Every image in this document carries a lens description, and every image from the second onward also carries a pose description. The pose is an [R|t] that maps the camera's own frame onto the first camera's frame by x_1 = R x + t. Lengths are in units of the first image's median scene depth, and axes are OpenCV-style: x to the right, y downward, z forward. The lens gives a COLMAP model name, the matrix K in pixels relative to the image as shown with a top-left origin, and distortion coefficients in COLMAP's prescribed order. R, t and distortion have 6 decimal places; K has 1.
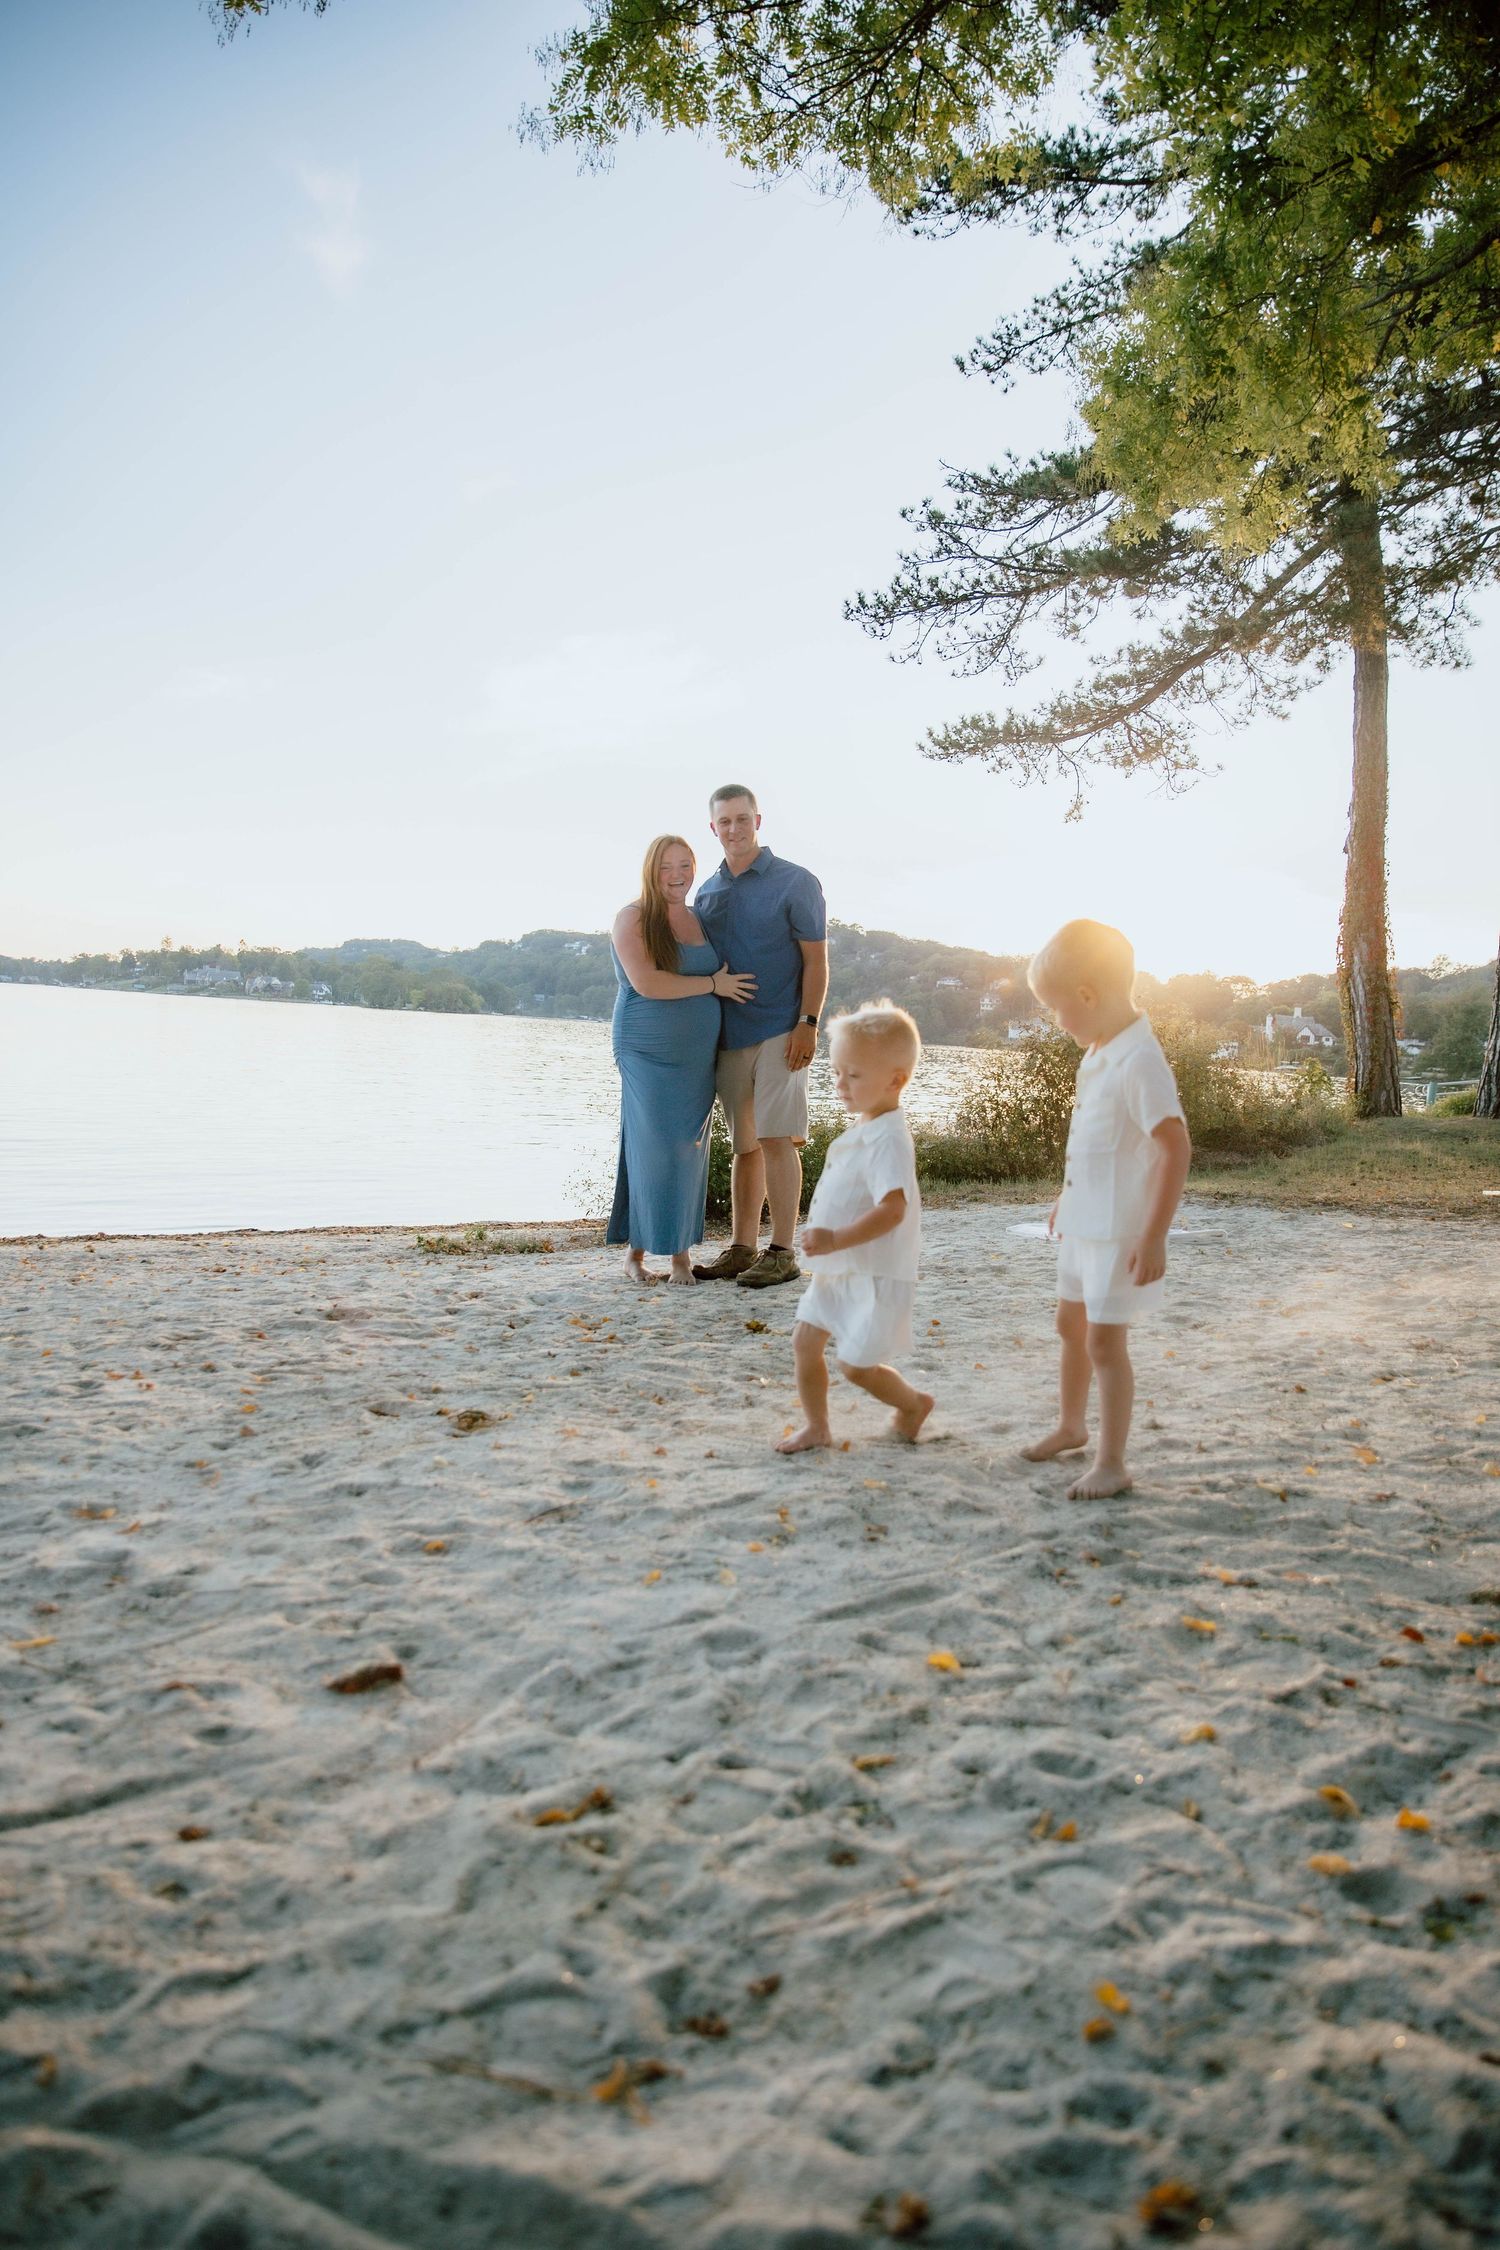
lens RADIAL K [[1550.0, 0, 745.3], [0, 1550.0, 1105.9], [0, 0, 1]] dist [-0.065518, 0.001353]
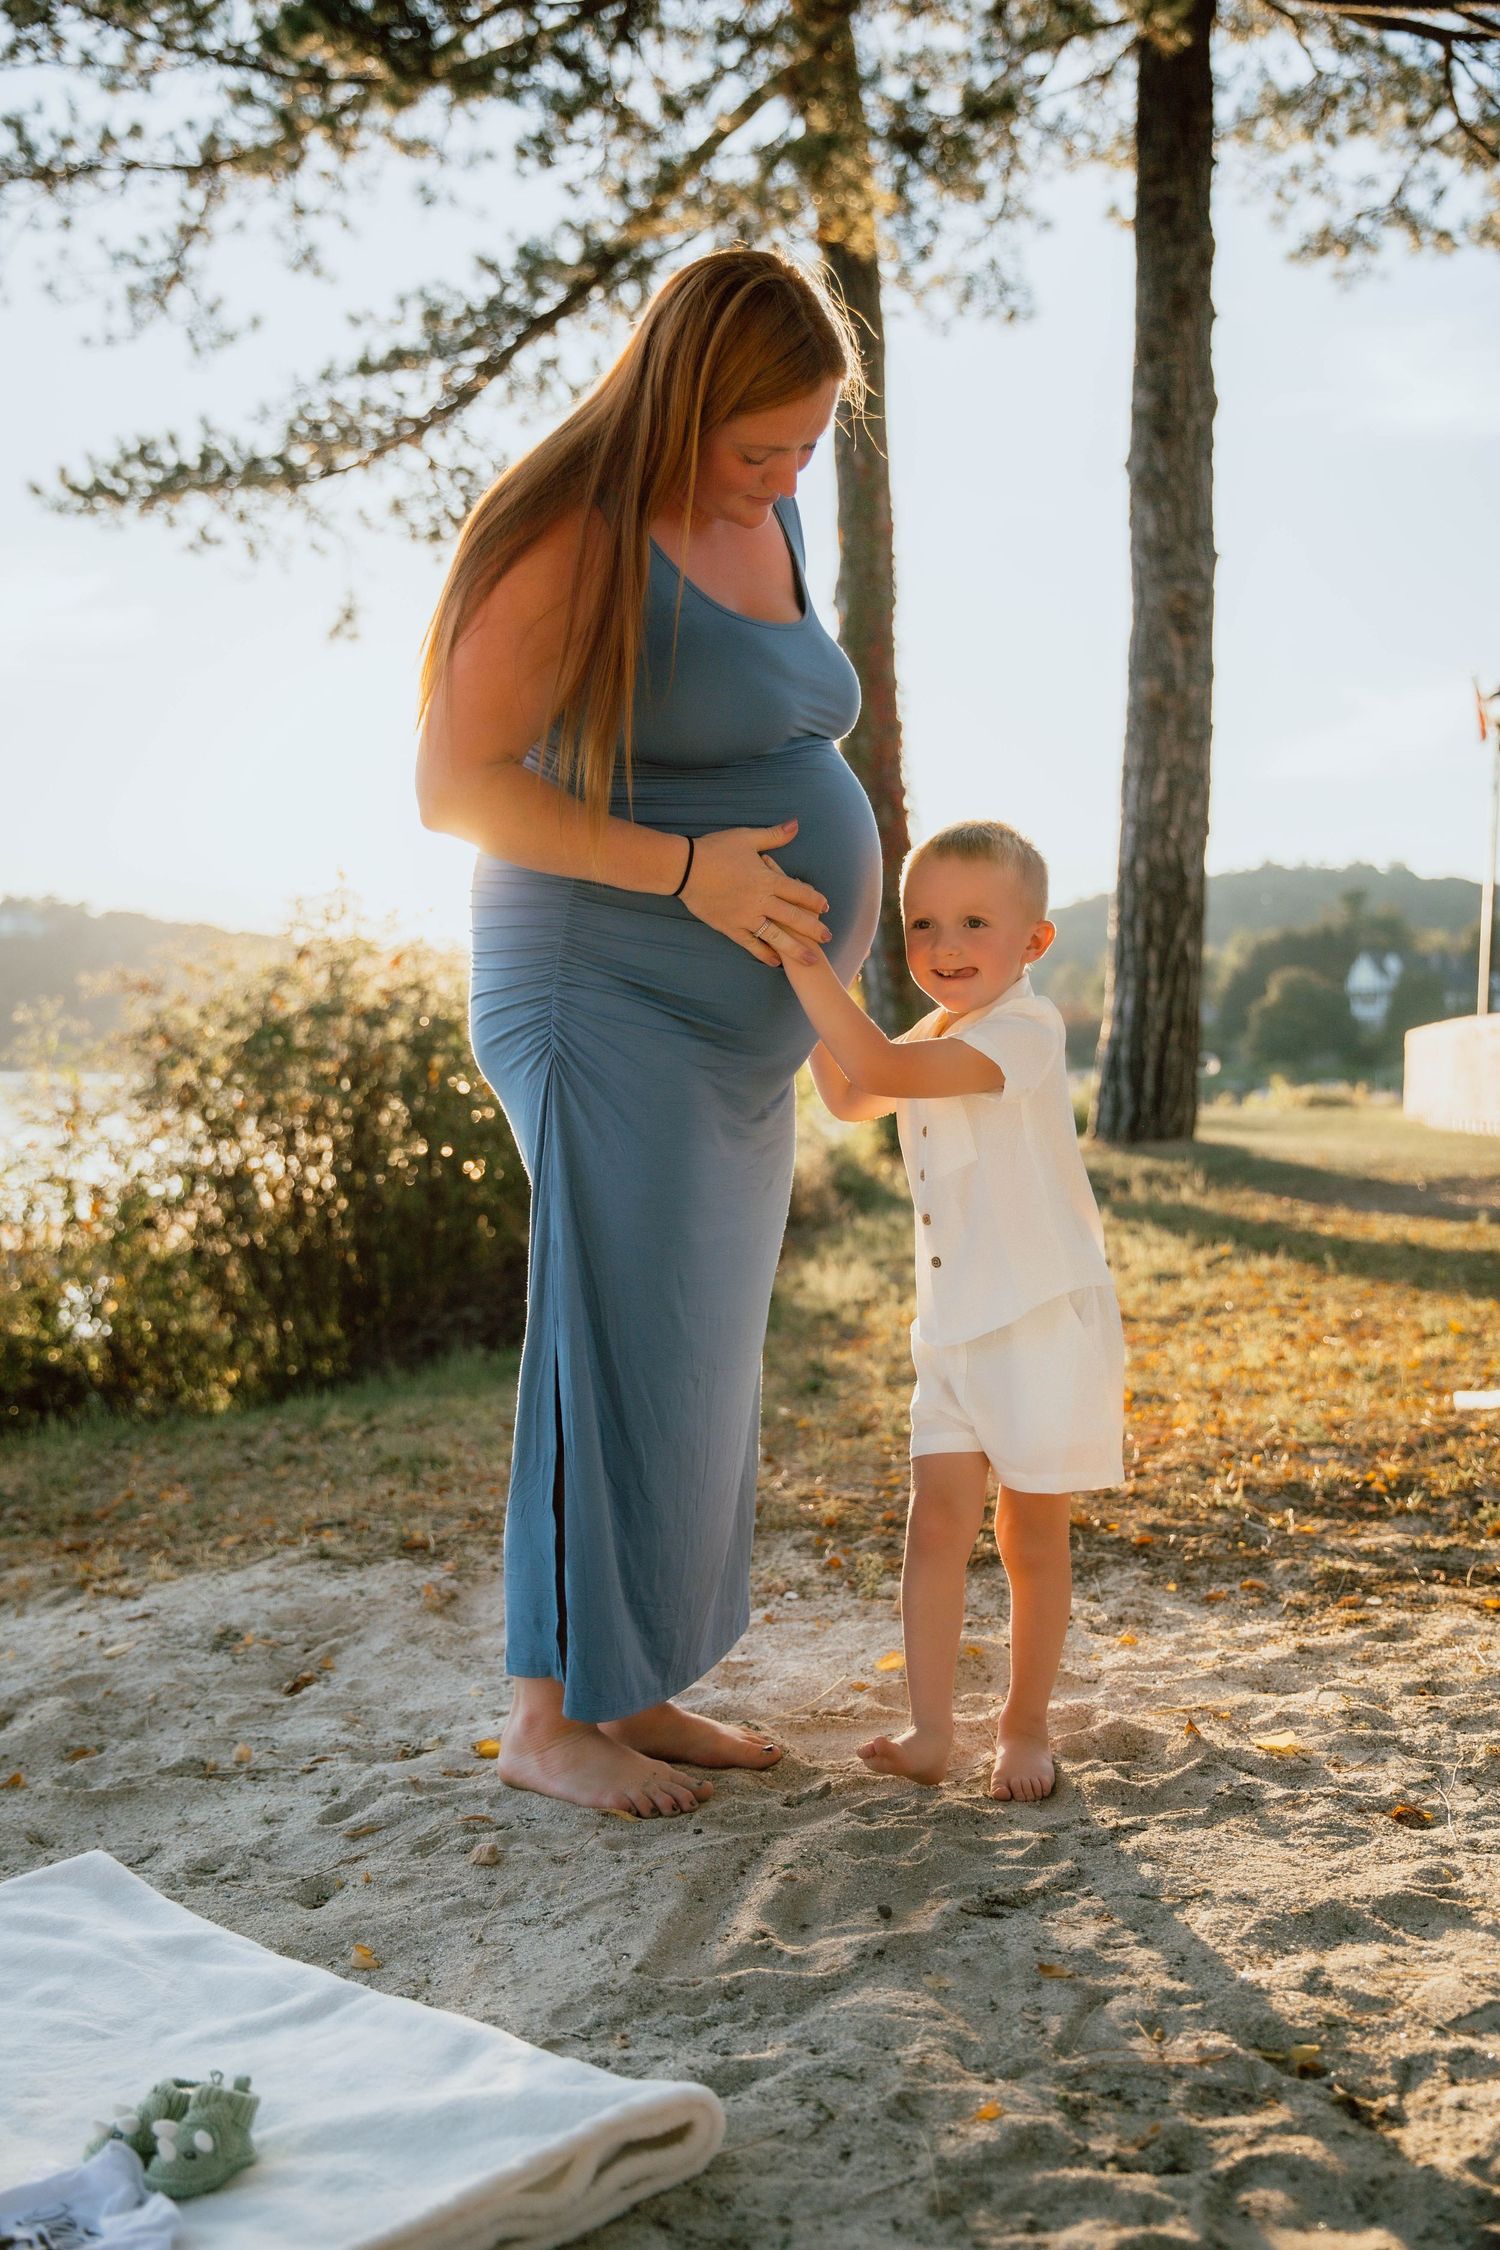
lens RADIAL K [[2277.4, 0, 752.5], [0, 2277.4, 1123.4], [0, 0, 1]] dist [0.060125, 0.000000]
pose [[0.936934, -0.058262, 0.344617, 0.063920], [0.063746, 0.997956, -0.004593, -0.002325], [-0.343645, 0.026271, 0.938732, 0.210254]]
